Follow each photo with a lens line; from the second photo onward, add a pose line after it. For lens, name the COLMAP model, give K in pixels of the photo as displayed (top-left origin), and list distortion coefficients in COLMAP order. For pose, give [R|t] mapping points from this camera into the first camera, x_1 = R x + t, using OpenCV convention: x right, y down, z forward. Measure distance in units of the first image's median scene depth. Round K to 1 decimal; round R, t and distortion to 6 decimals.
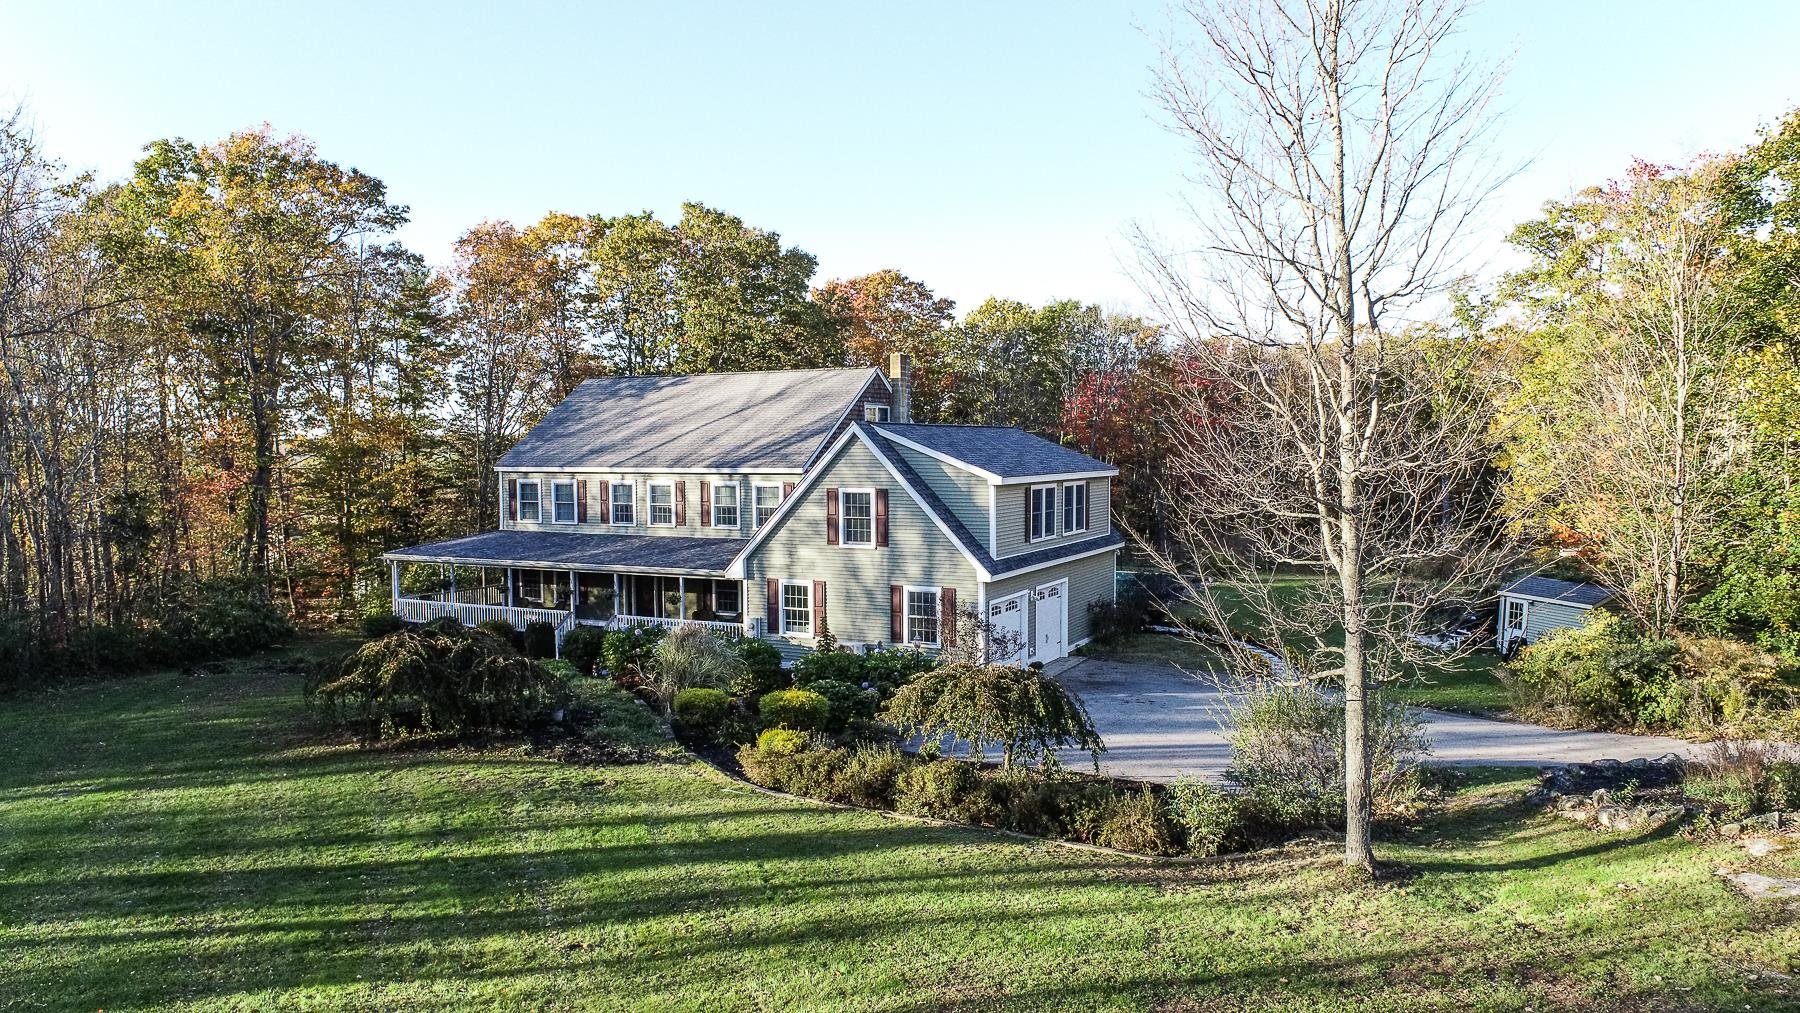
lens RADIAL K [[1291.7, 0, 900.0], [0, 1291.7, 506.5], [0, 0, 1]] dist [0.000641, 0.000427]
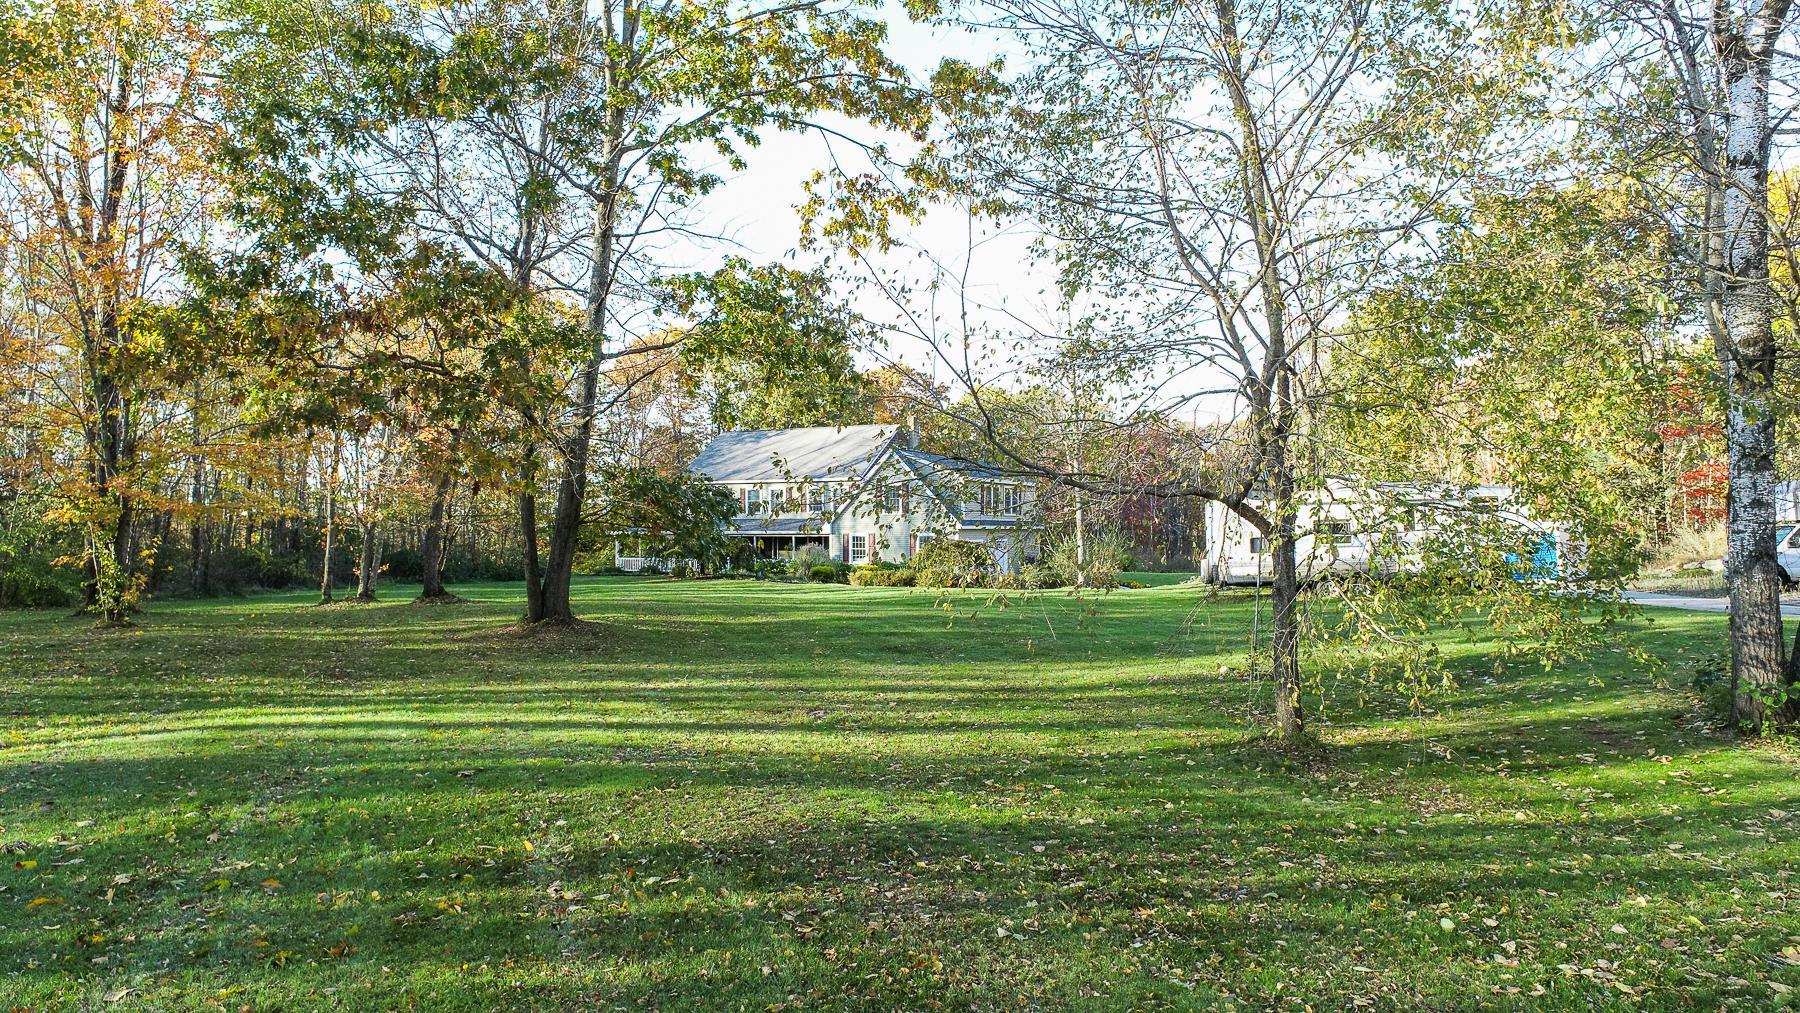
lens RADIAL K [[1291.7, 0, 900.0], [0, 1291.7, 506.5], [0, 0, 1]] dist [0.000641, 0.000427]
pose [[0.999994, -0.001935, -0.002847, -0.015750], [0.001738, 0.997706, -0.067670, 0.143515], [0.002971, 0.067664, 0.997704, -0.847849]]
